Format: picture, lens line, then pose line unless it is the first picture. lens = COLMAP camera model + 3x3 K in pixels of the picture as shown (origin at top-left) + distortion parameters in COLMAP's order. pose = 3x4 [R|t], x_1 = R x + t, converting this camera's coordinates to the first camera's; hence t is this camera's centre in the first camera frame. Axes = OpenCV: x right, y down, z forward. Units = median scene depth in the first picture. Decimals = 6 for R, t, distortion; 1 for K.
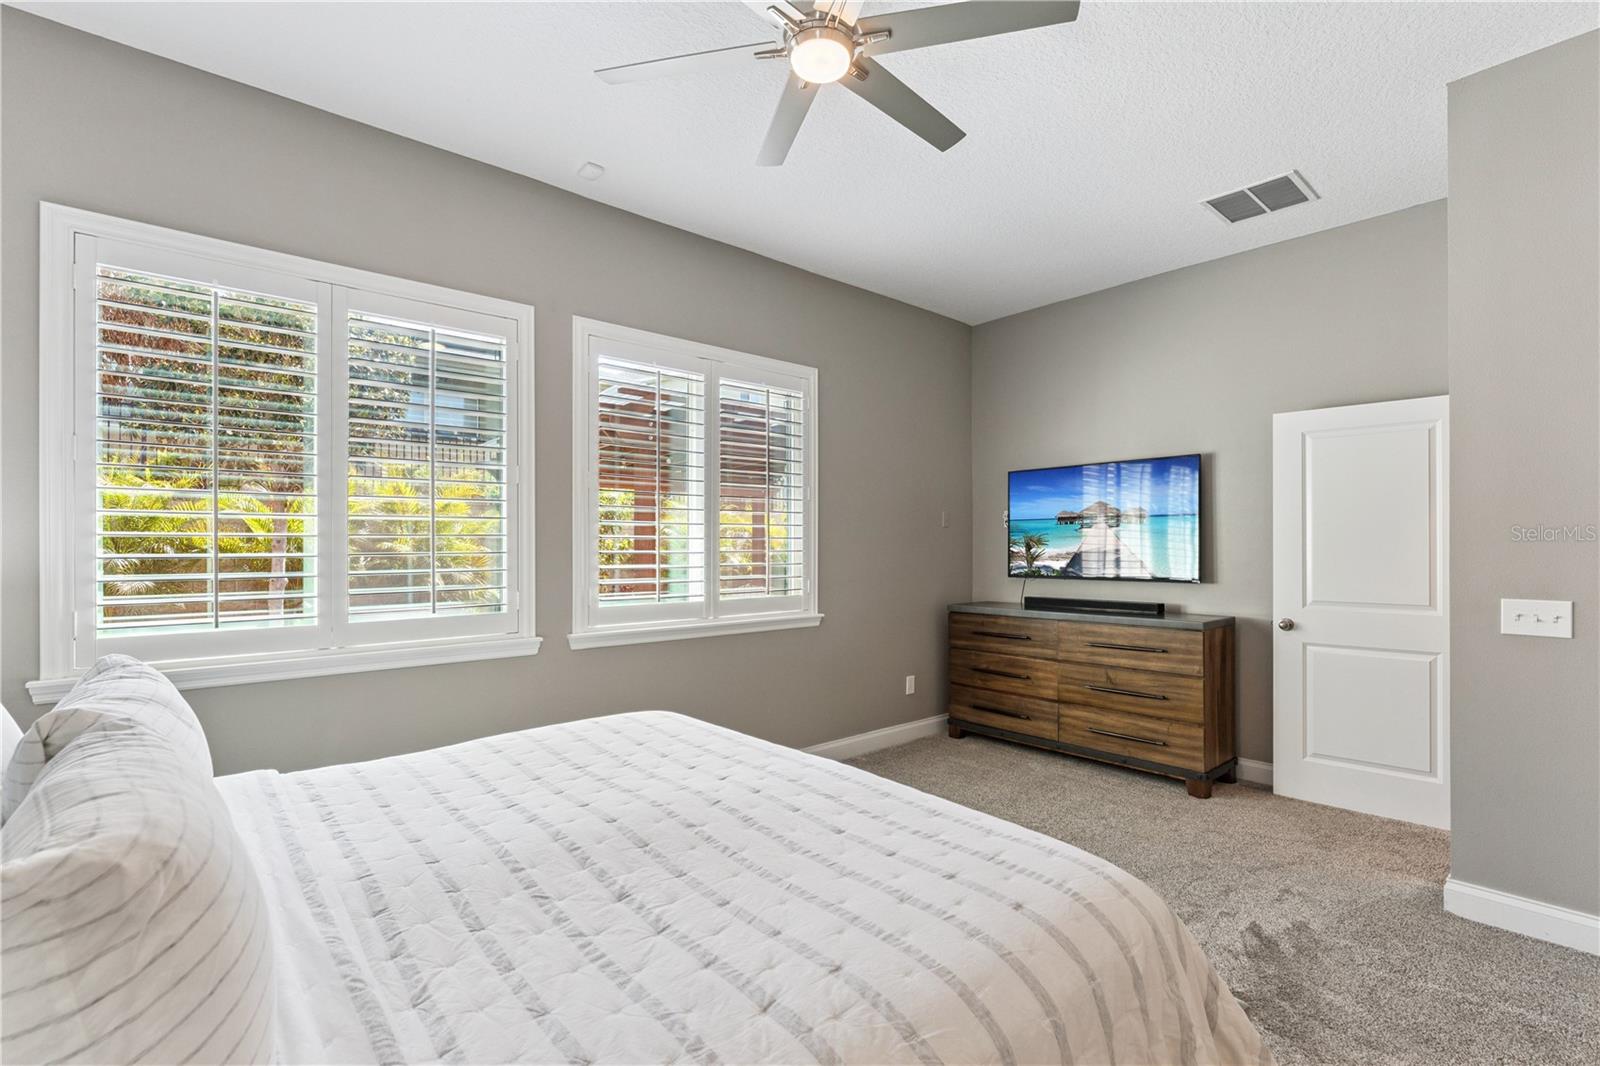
lens RADIAL K [[736.6, 0, 791.2], [0, 736.6, 543.6], [0, 0, 1]] dist [-0.000260, -0.000112]
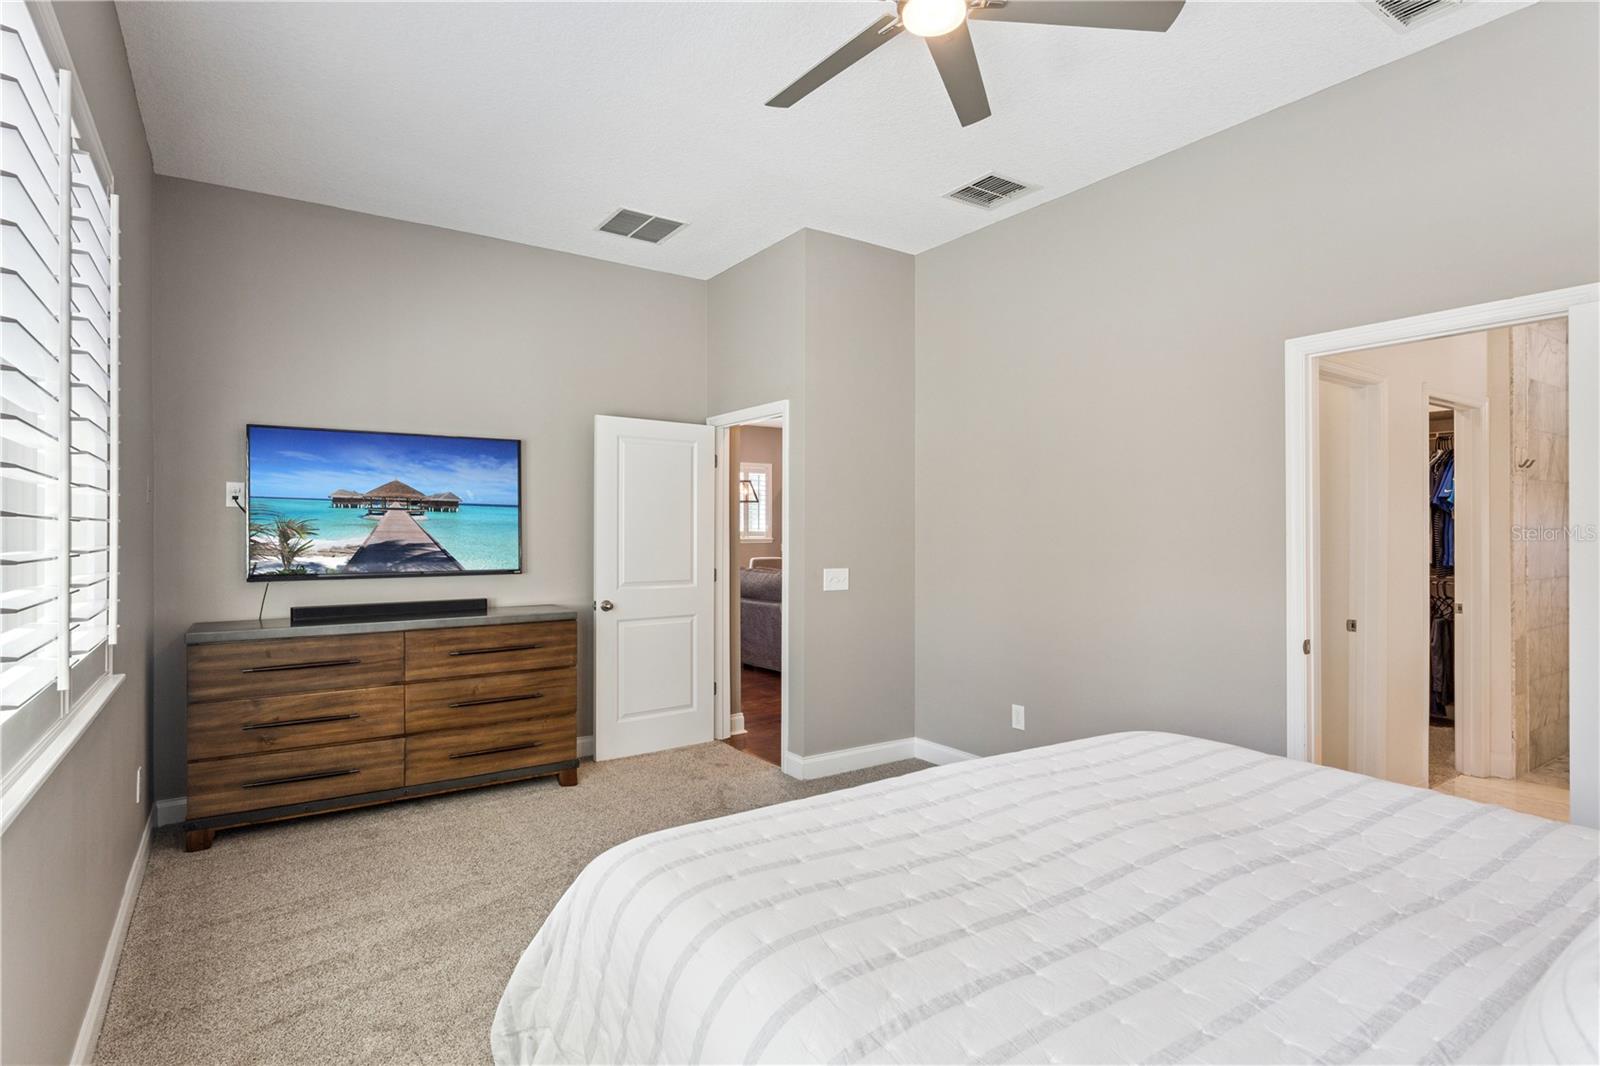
lens RADIAL K [[830.2, 0, 803.2], [0, 830.2, 532.0], [0, 0, 1]] dist [-0.002798, -0.000312]
pose [[0.108900, 0.001837, 0.994051, -0.481938], [-0.002961, 0.999994, -0.001524, -0.000815], [-0.994048, -0.002778, 0.108905, 0.502986]]
